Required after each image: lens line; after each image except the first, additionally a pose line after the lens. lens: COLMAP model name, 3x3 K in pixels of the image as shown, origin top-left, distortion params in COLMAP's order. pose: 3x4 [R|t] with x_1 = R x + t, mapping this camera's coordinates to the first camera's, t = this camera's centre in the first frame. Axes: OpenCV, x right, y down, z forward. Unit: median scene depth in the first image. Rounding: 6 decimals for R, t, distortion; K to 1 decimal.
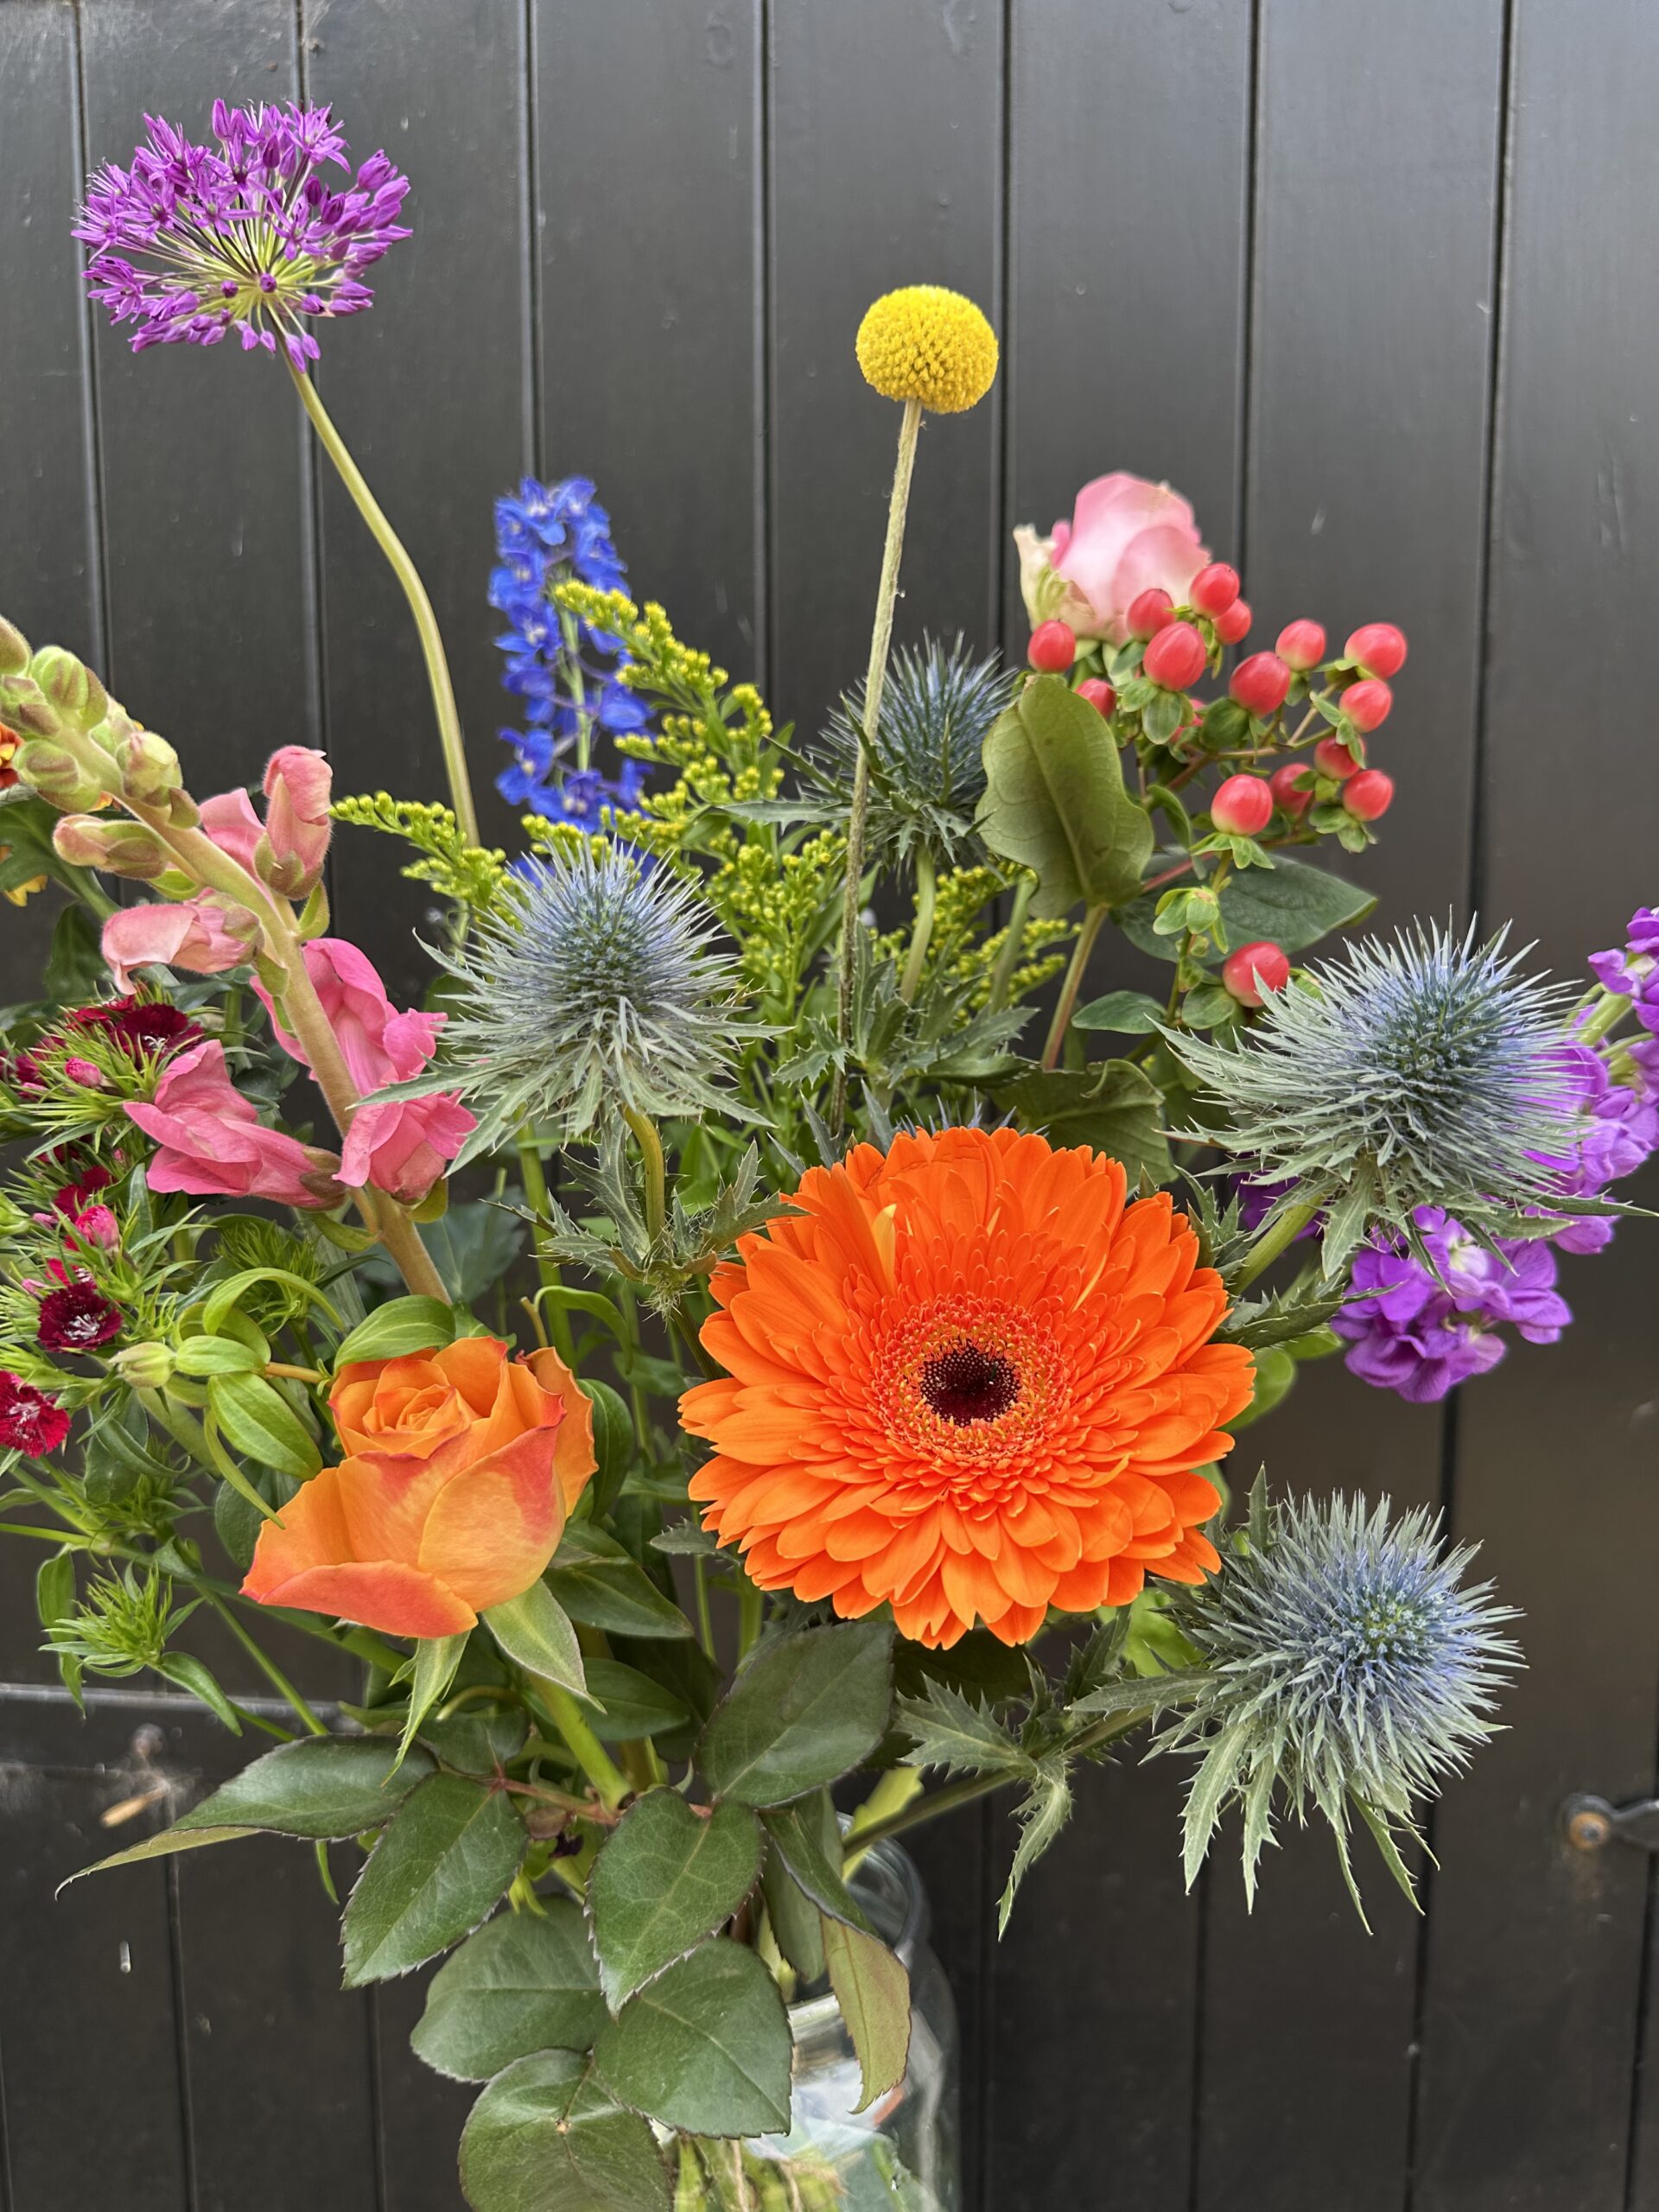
lens RADIAL K [[1624.1, 0, 829.5], [0, 1624.1, 1106.0], [0, 0, 1]] dist [-0.007855, -0.012205]
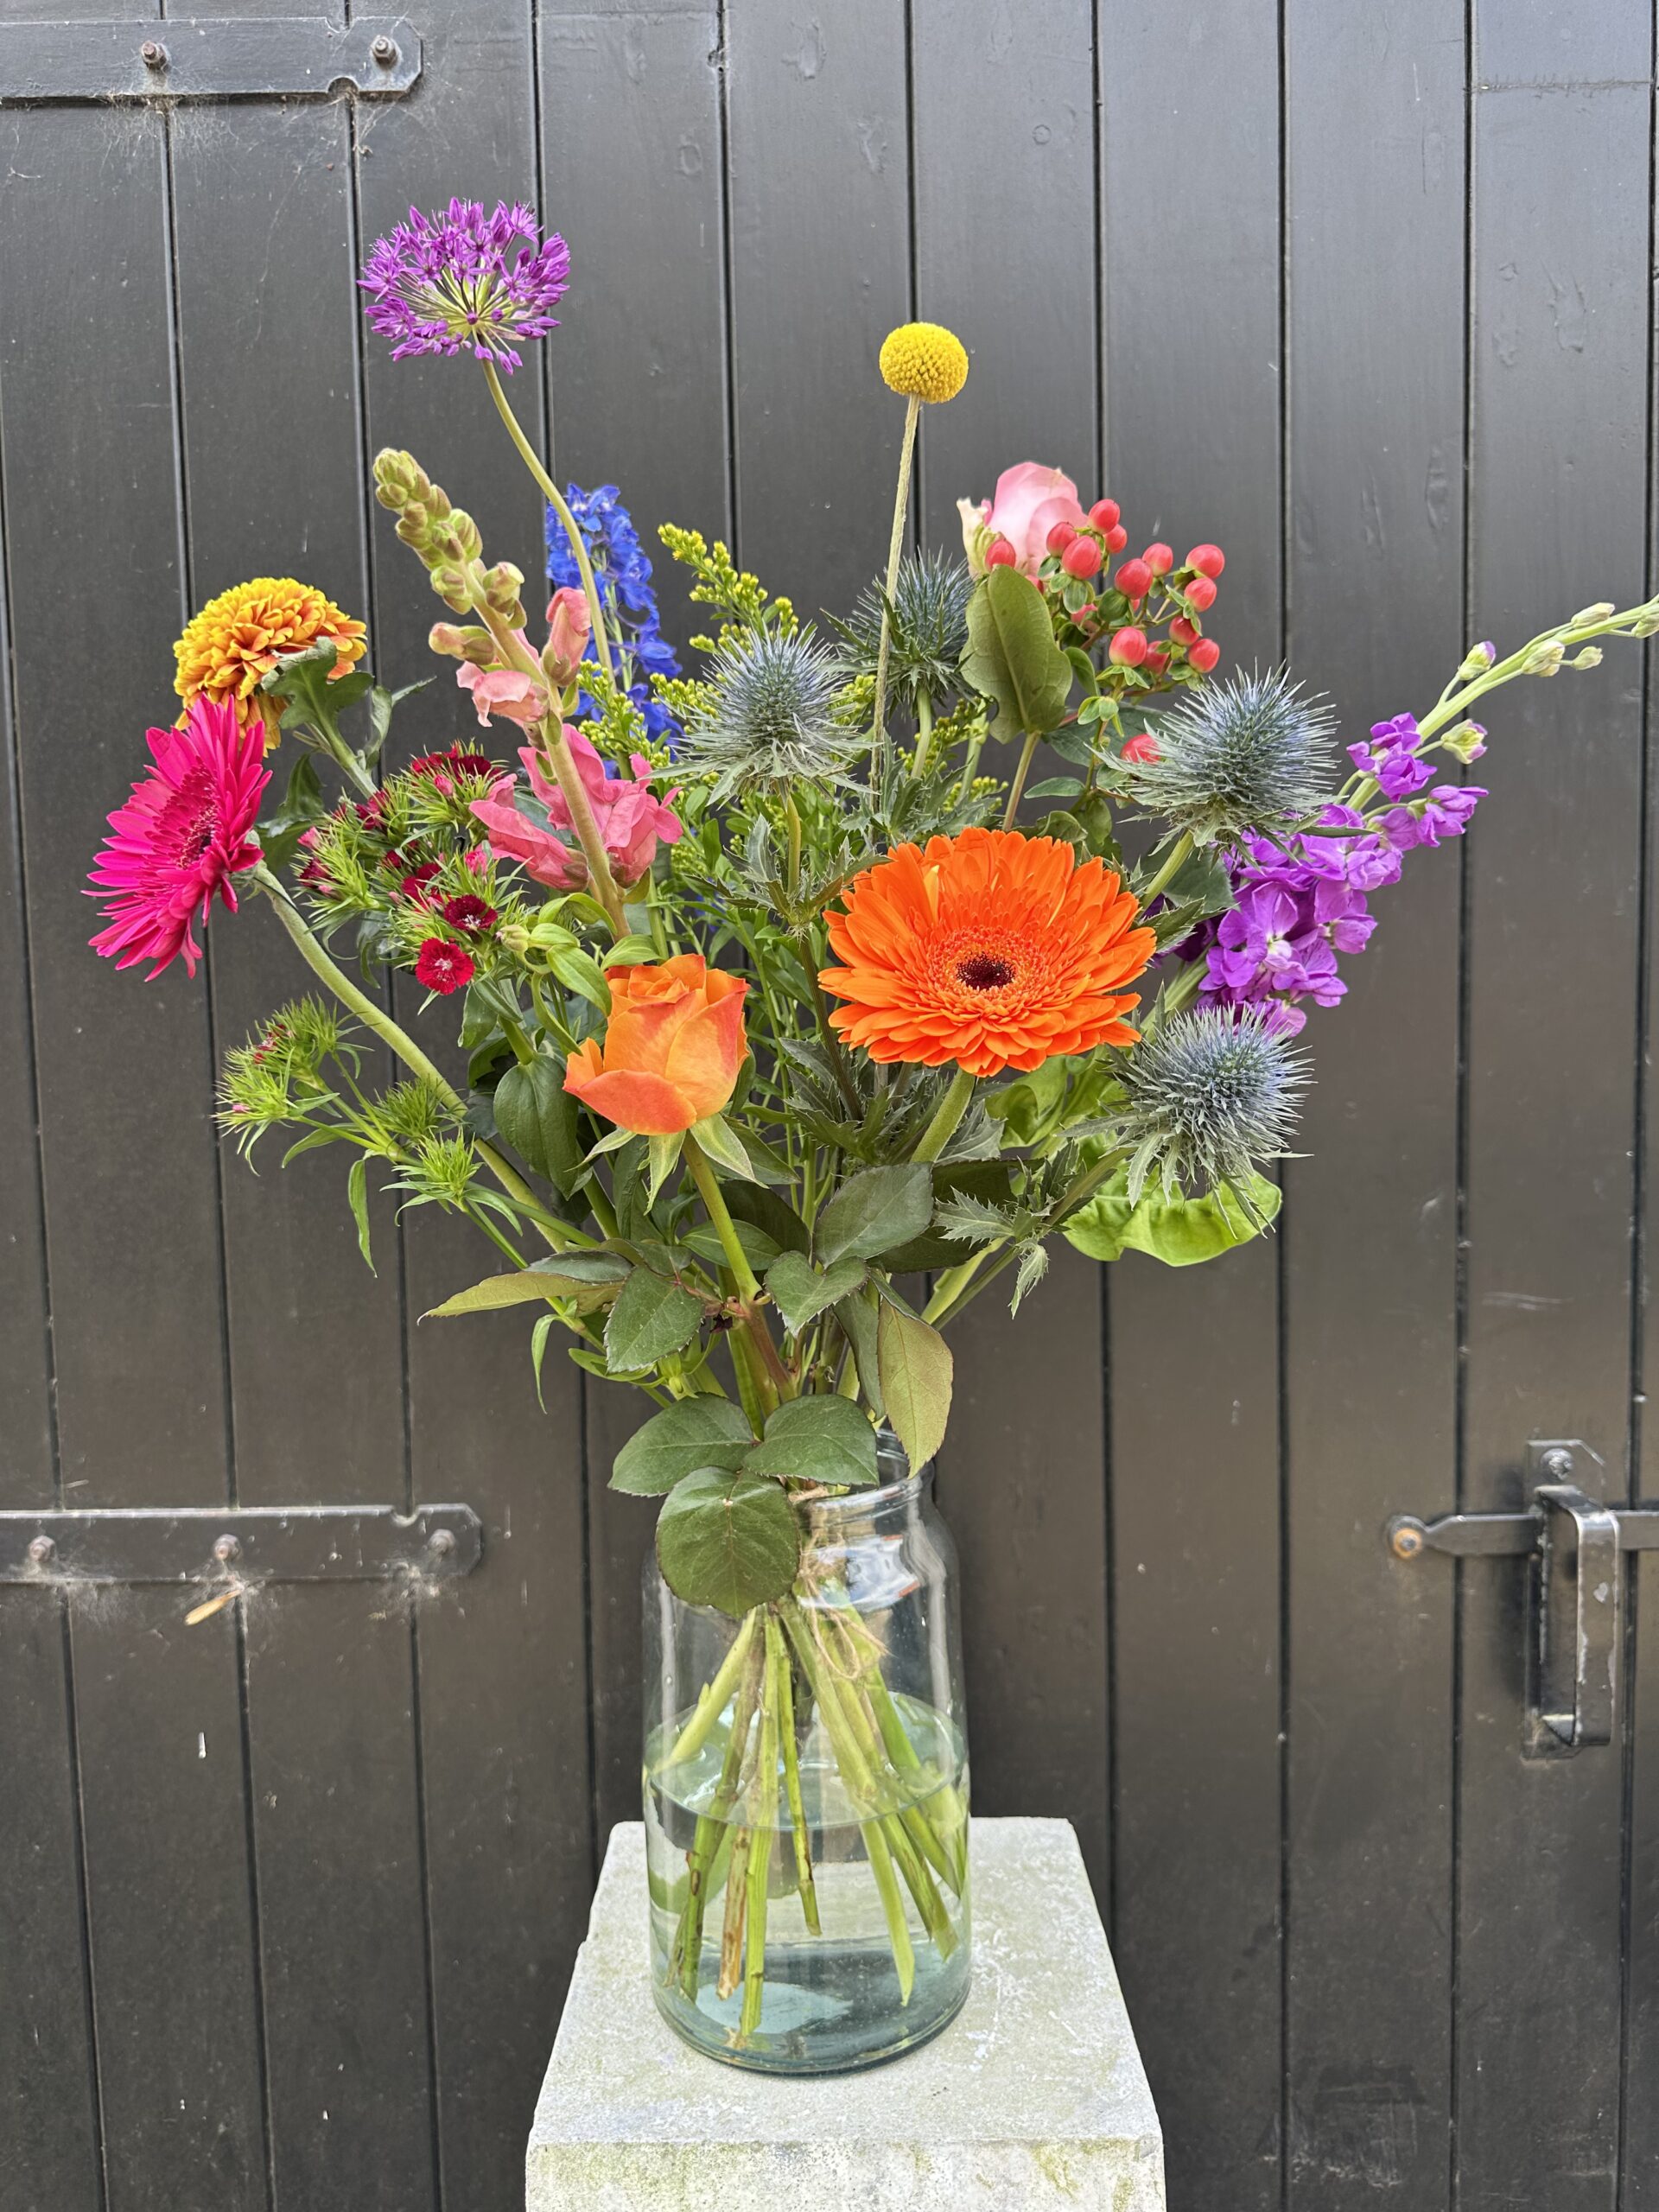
lens RADIAL K [[1624.1, 0, 829.5], [0, 1624.1, 1106.0], [0, 0, 1]] dist [-0.007855, -0.012205]
pose [[0.995593, -0.027399, 0.089691, -0.143647], [0.031440, 0.998539, -0.043951, 0.243306], [-0.088356, 0.046577, 0.994999, -0.401493]]
